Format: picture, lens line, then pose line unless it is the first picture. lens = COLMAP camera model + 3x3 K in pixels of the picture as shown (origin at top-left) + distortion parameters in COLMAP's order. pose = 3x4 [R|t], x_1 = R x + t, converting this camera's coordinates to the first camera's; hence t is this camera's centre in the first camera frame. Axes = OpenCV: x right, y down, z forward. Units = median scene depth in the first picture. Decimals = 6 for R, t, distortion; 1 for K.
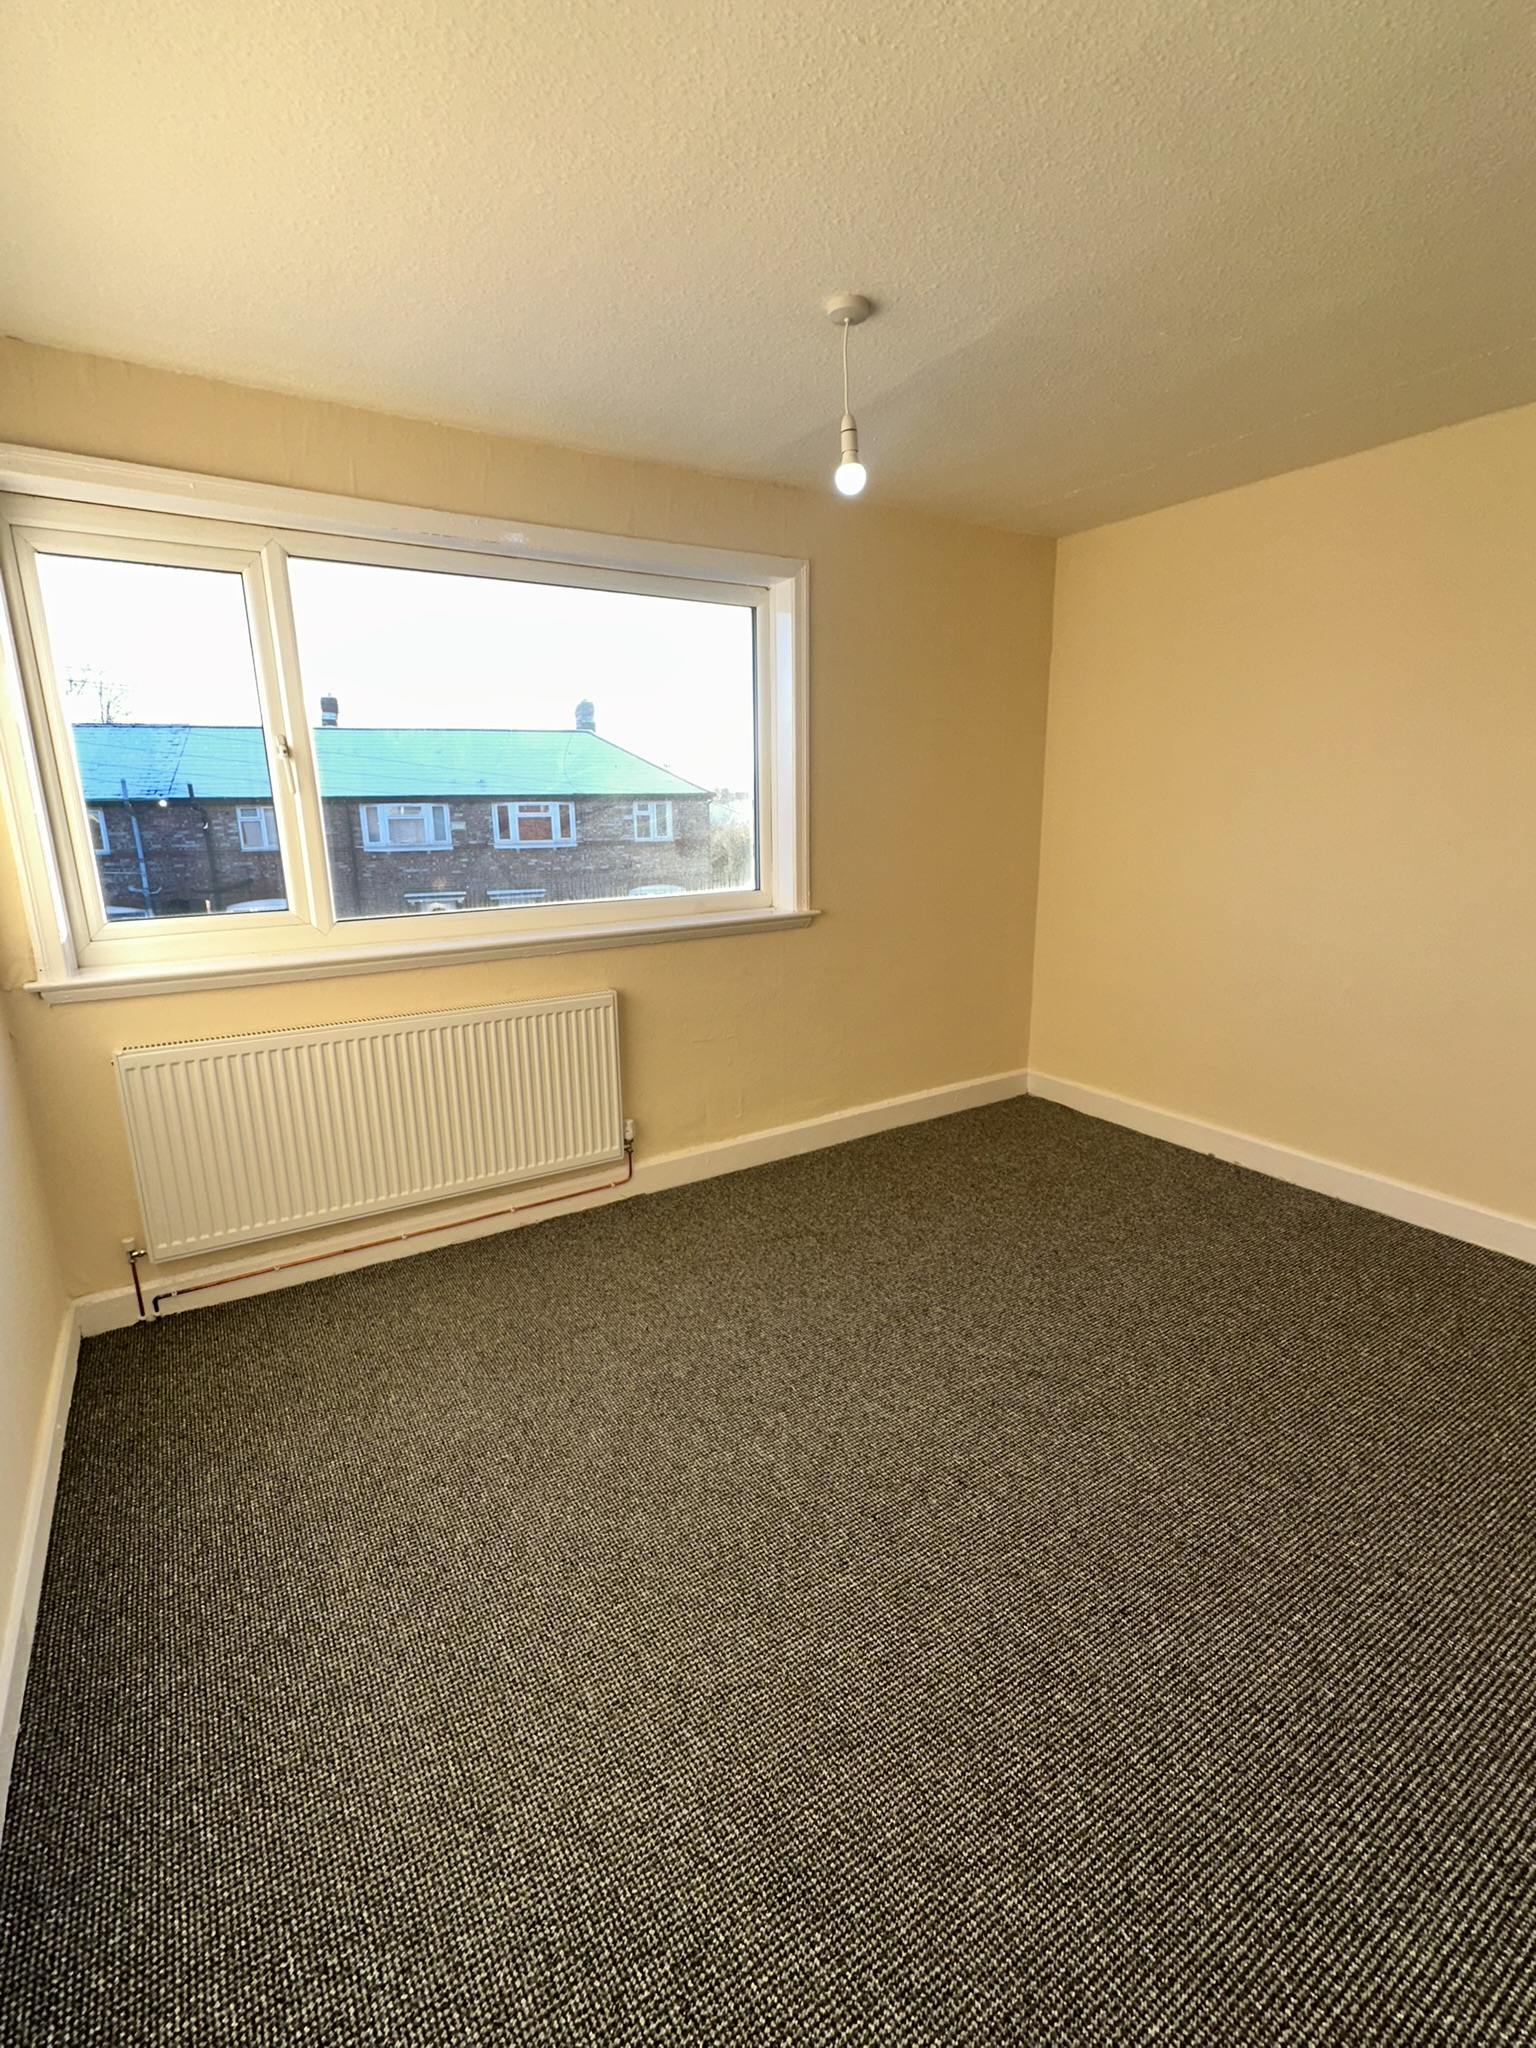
lens RADIAL K [[918.3, 0, 768.0], [0, 918.3, 1024.0], [0, 0, 1]] dist [-0.007454, 0.000327]
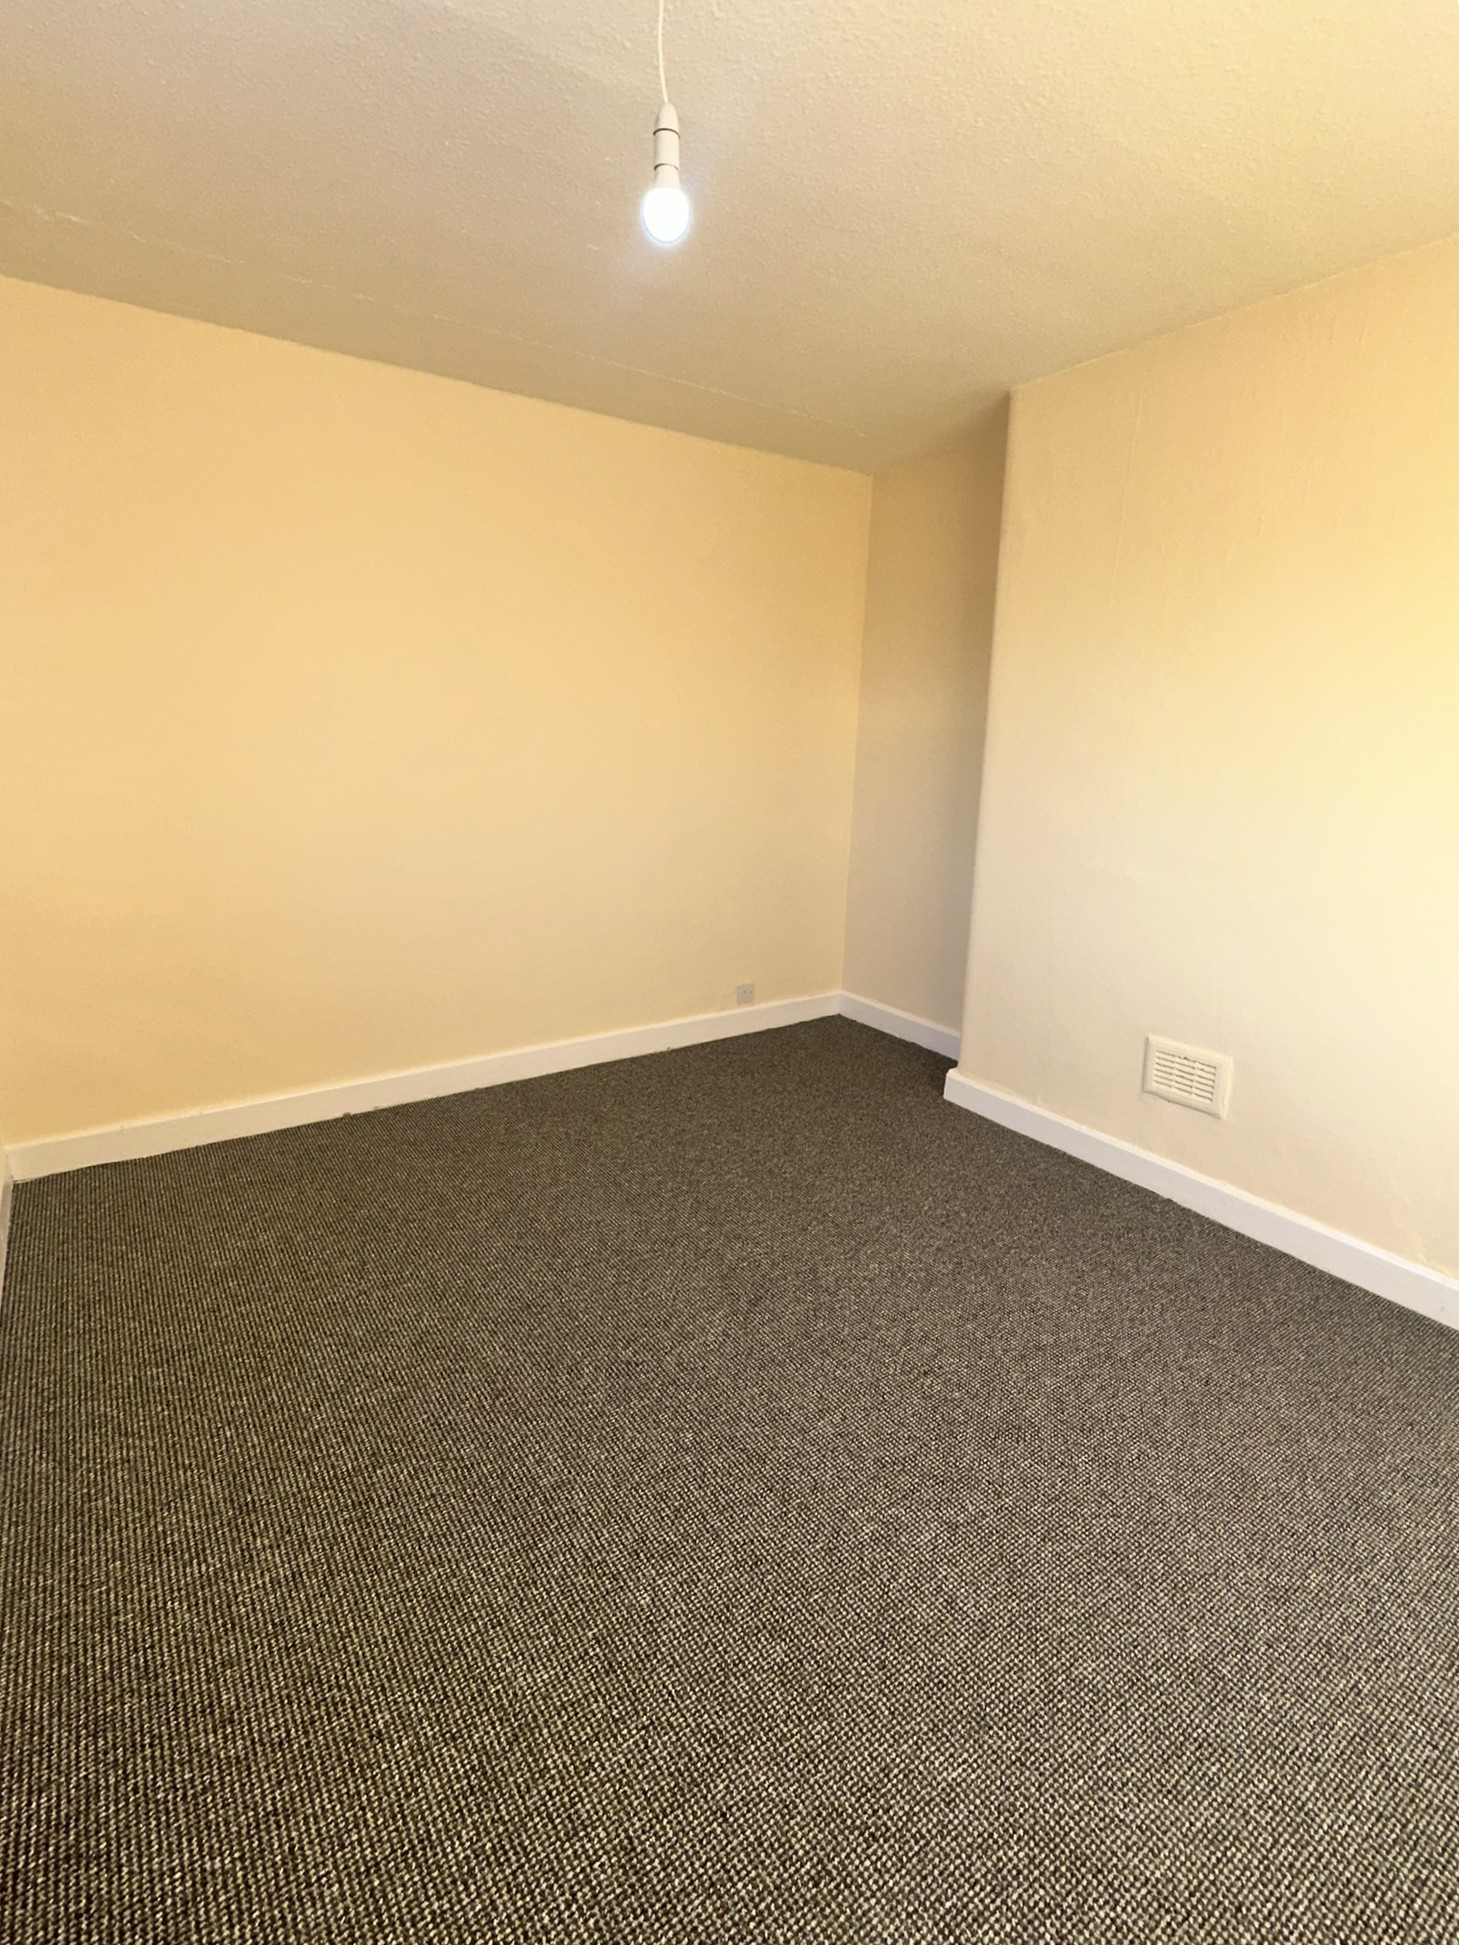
lens RADIAL K [[908.2, 0, 721.2], [0, 908.2, 974.7], [0, 0, 1]] dist [-0.004166, -0.000272]
pose [[-0.028139, -0.256321, 0.966182, -0.418017], [0.220053, 0.941265, 0.256120, -0.158126], [-0.975082, 0.219819, 0.029918, 0.672591]]
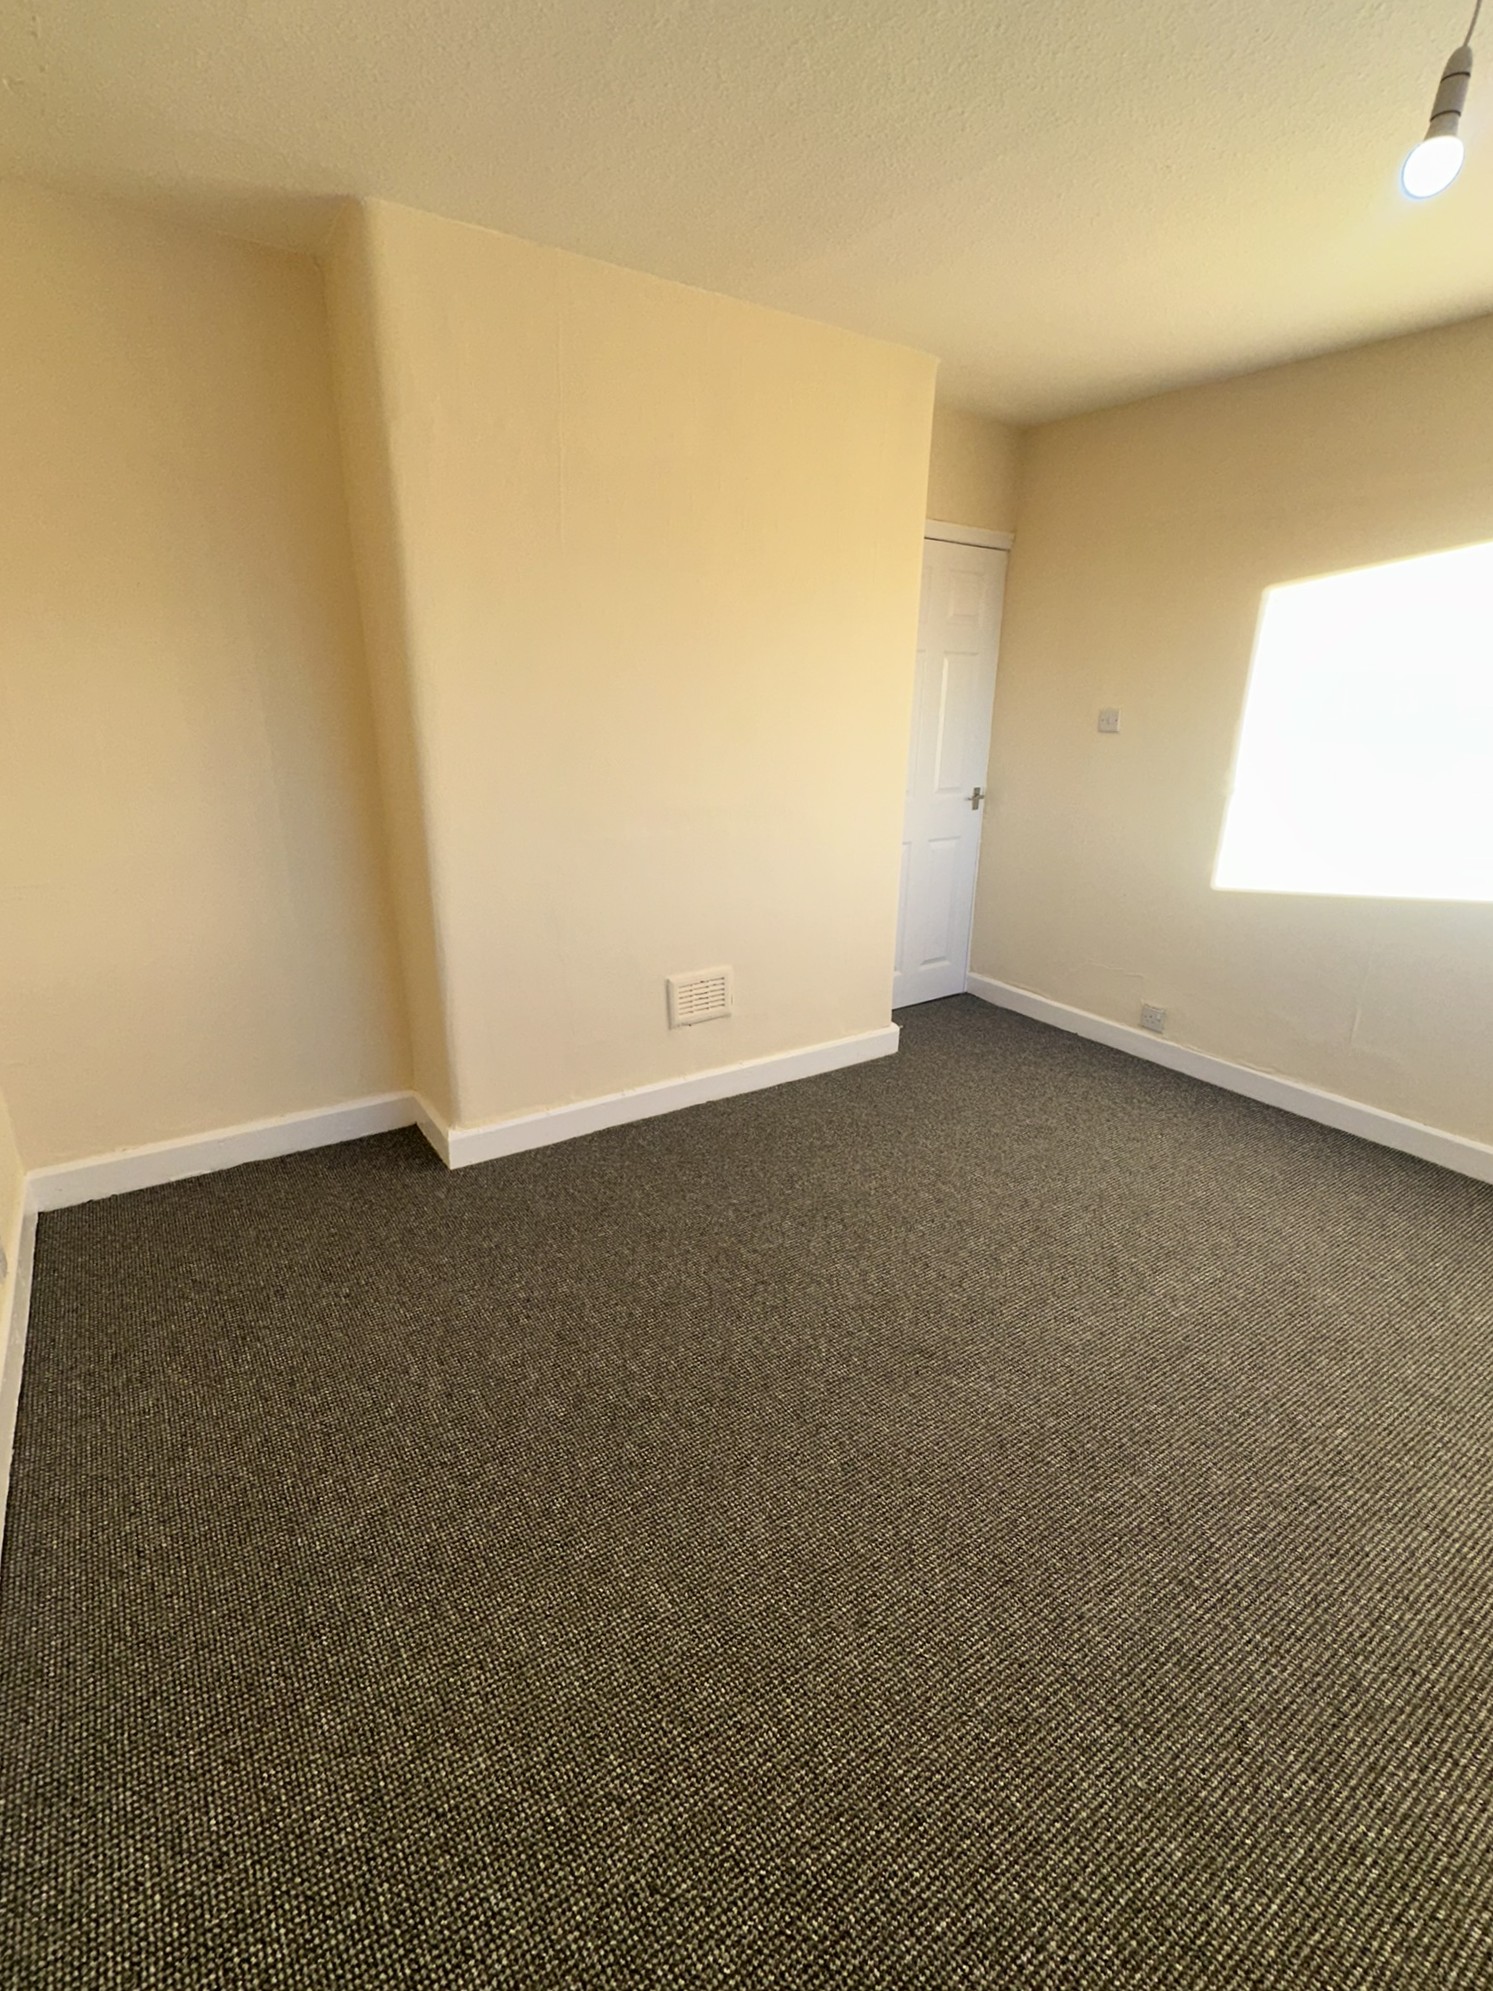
lens RADIAL K [[929.7, 0, 738.0], [0, 929.7, 997.7], [0, 0, 1]] dist [-0.004166, -0.000272]
pose [[-0.999628, 0.001632, -0.027243, 0.361223], [-0.013052, 0.848063, 0.529735, -0.283991], [0.023969, 0.529893, -0.847726, 1.145388]]
